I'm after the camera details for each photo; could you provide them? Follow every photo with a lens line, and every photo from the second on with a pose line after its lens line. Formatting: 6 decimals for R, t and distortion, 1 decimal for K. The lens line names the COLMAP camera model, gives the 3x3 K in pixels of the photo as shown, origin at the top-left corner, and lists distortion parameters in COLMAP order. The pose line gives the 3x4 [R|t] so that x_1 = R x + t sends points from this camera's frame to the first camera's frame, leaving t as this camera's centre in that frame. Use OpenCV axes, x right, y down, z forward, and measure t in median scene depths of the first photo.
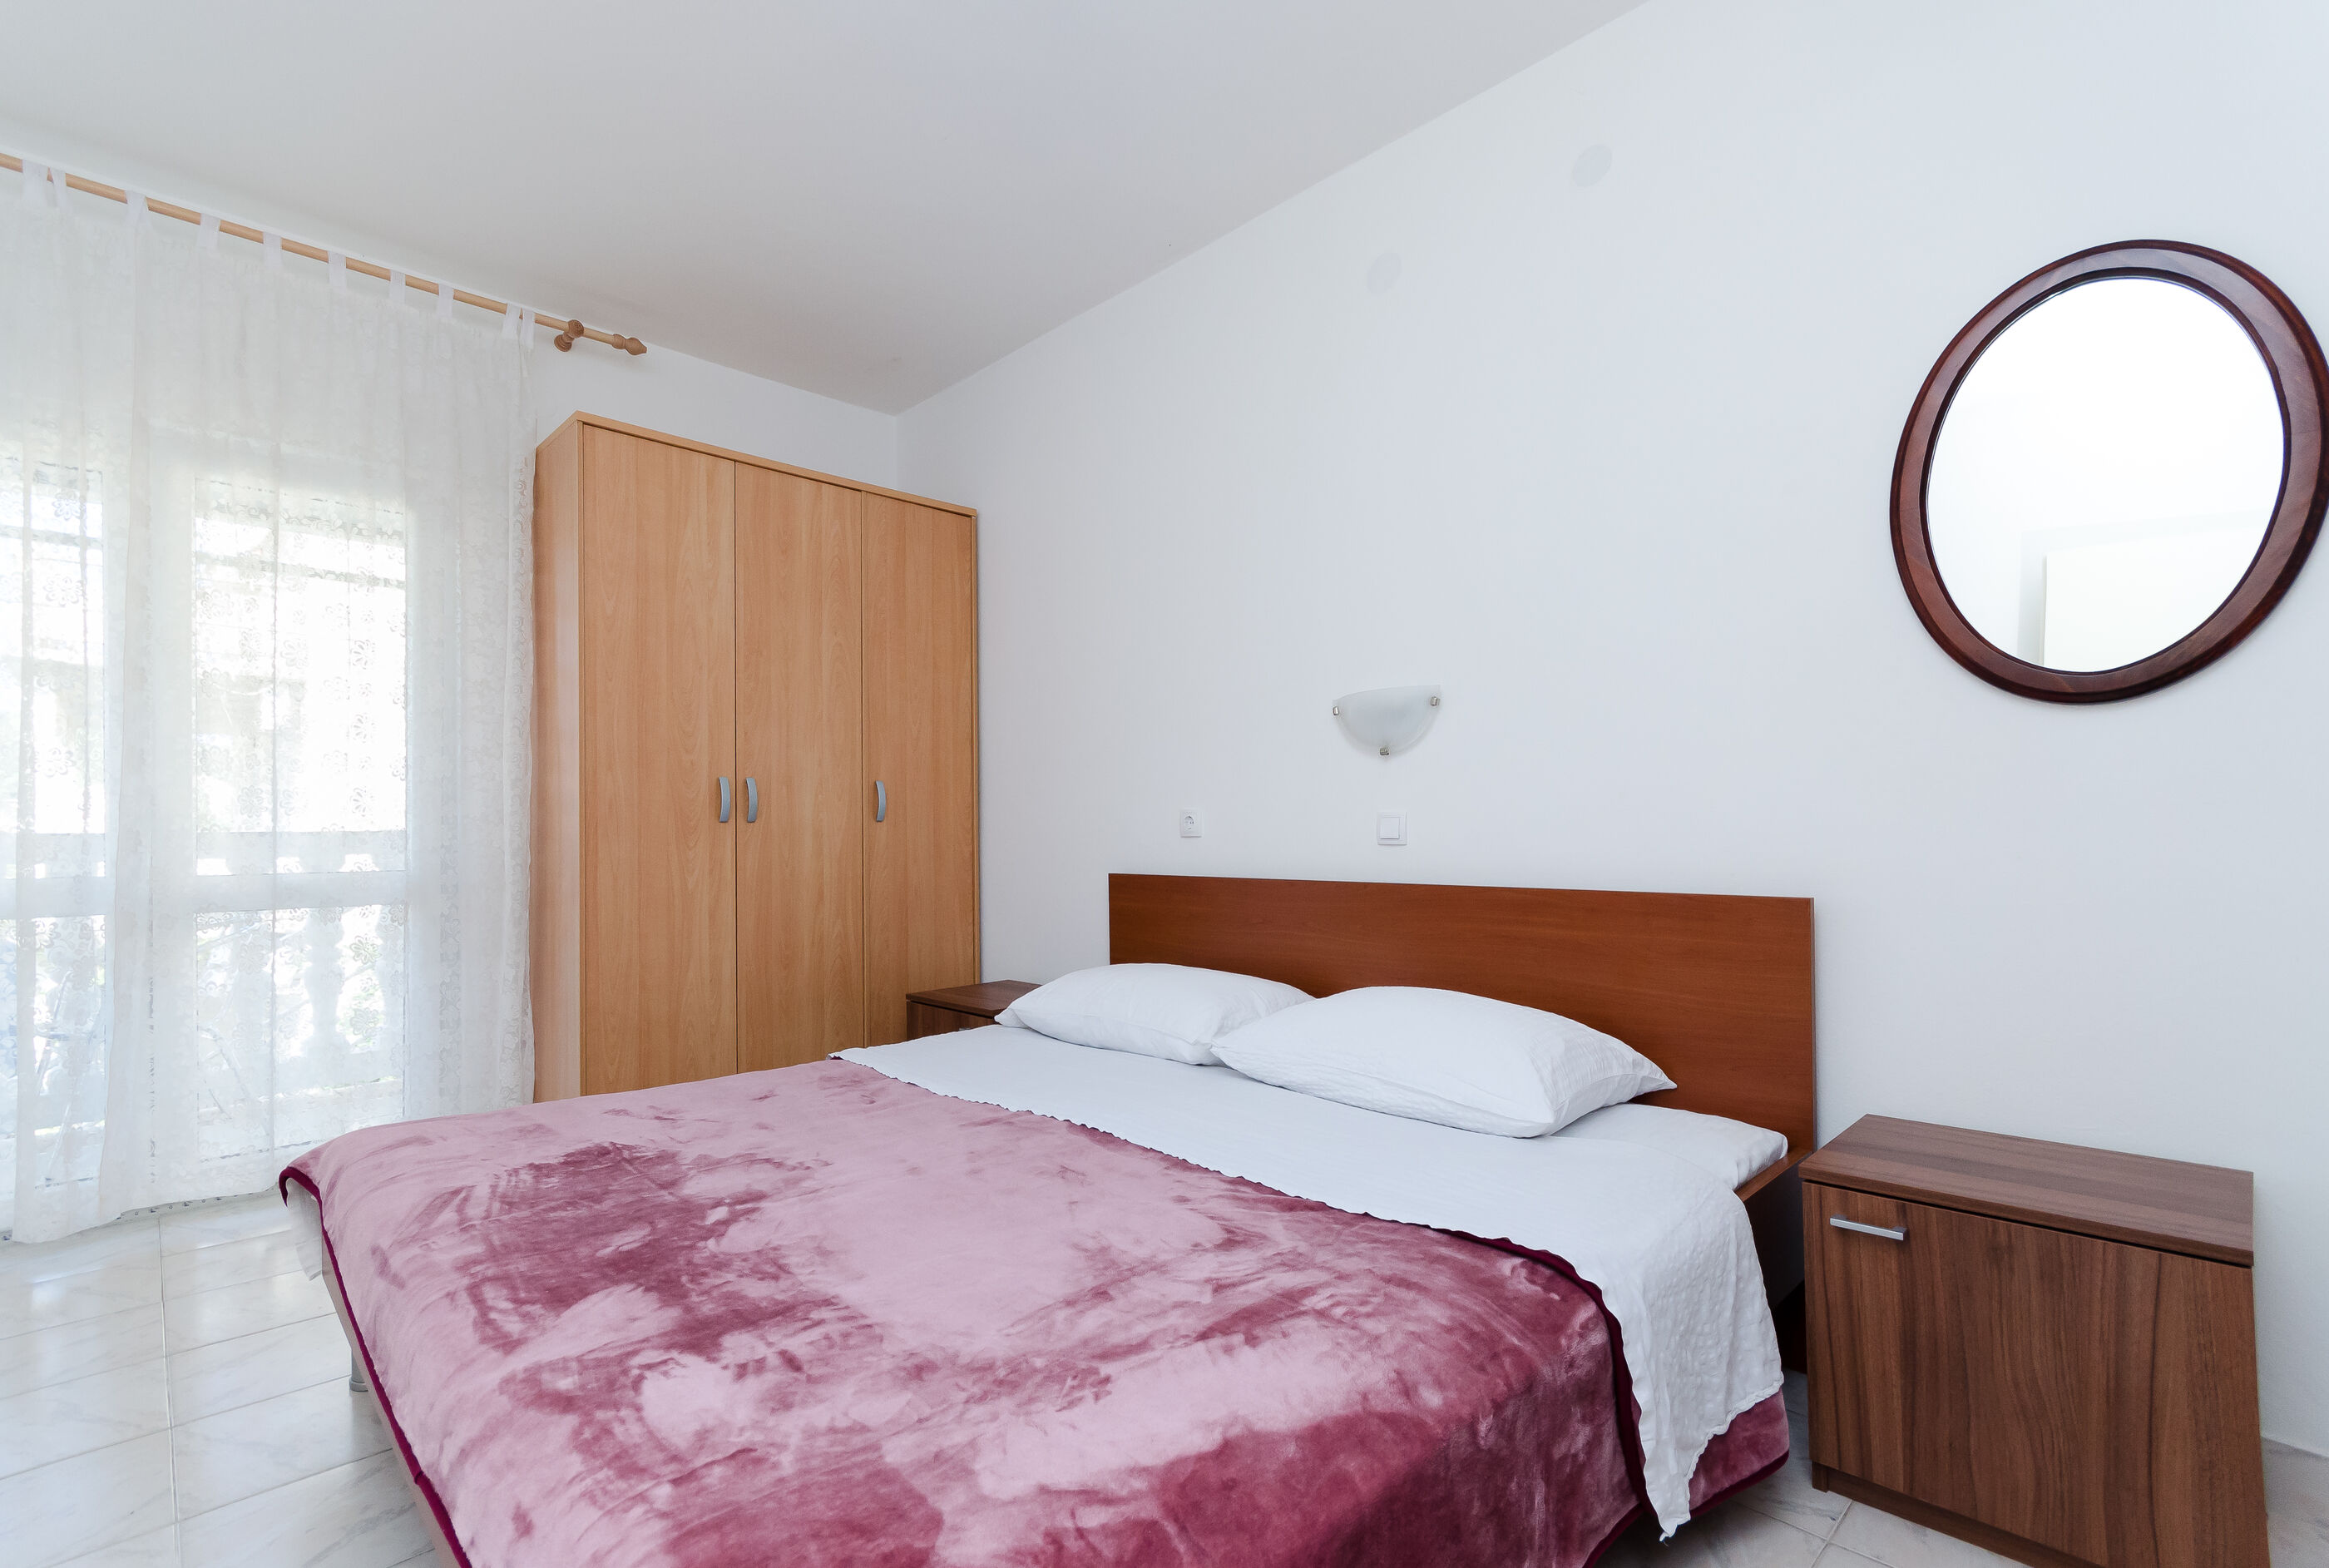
lens RADIAL K [[1066.3, 0, 1163.4], [0, 1066.3, 815.9], [0, 0, 1]] dist [0.001048, 0.000741]
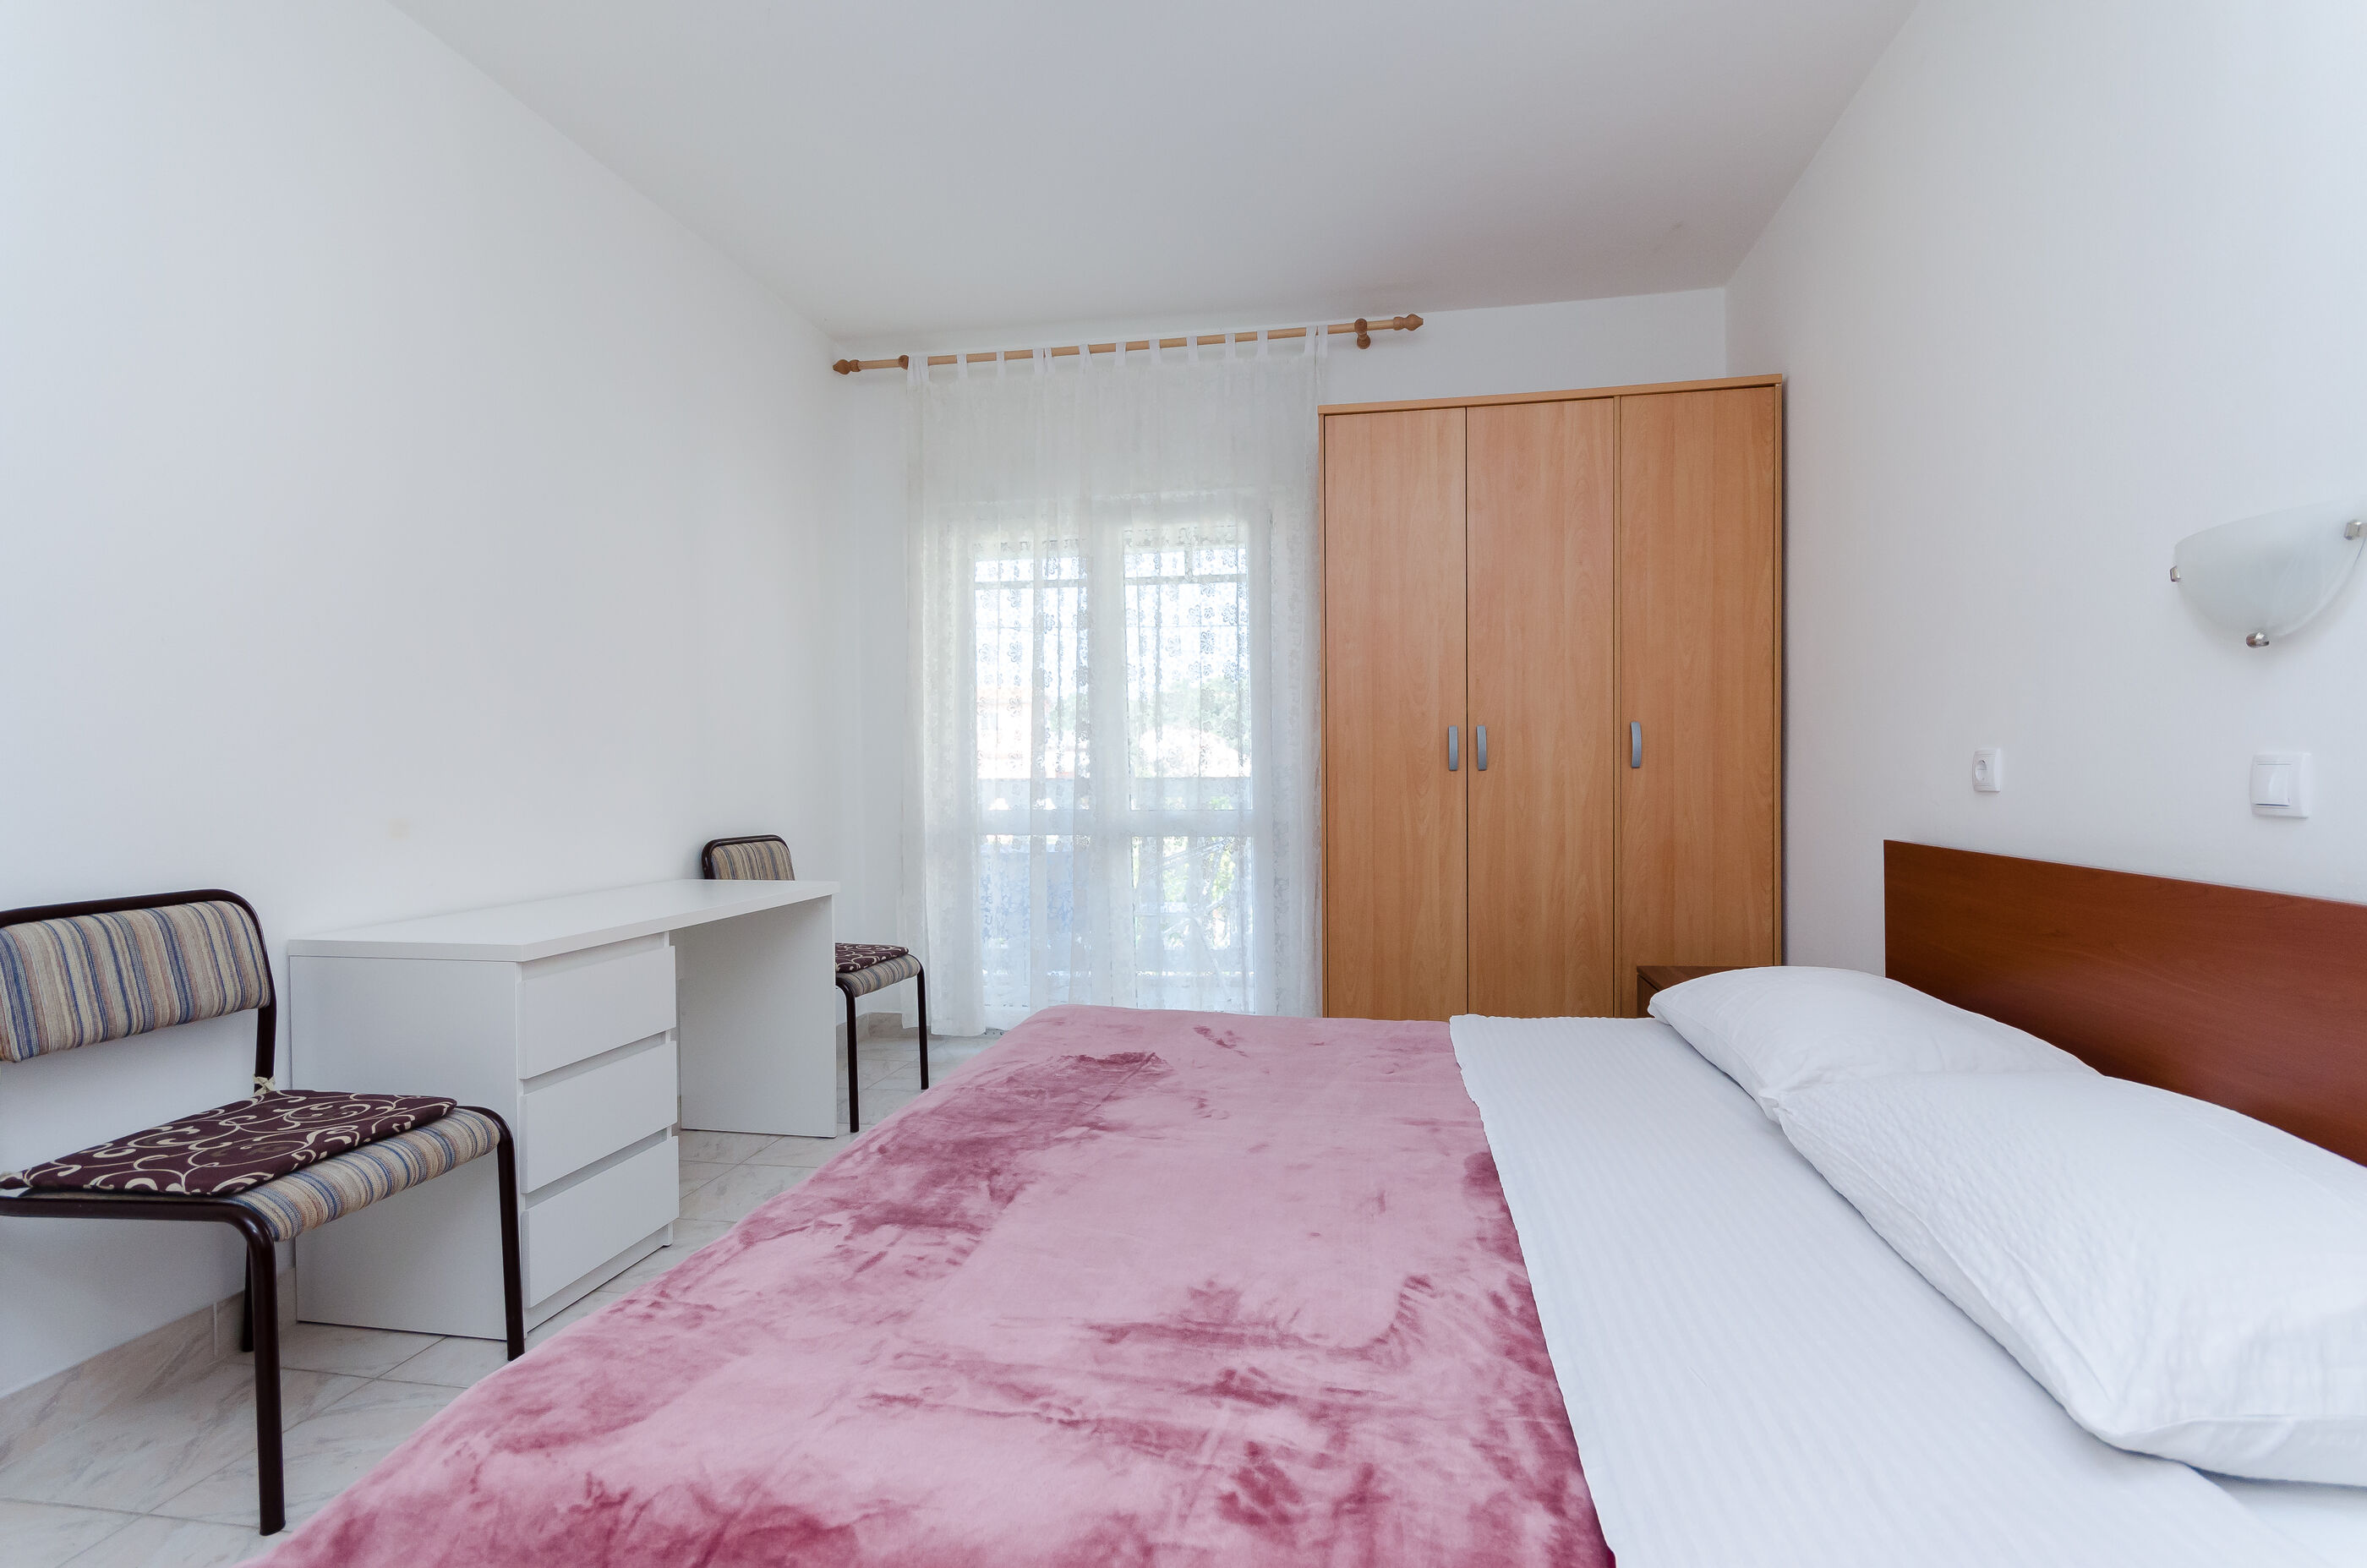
lens RADIAL K [[1059.9, 0, 1183.5], [0, 1059.9, 784.0], [0, 0, 1]] dist [-0.003072, 0.000006]
pose [[0.588998, 0.007327, -0.808101, 0.278715], [0.017068, 0.999623, 0.021505, -0.008265], [0.807954, -0.026459, 0.588651, 0.223987]]
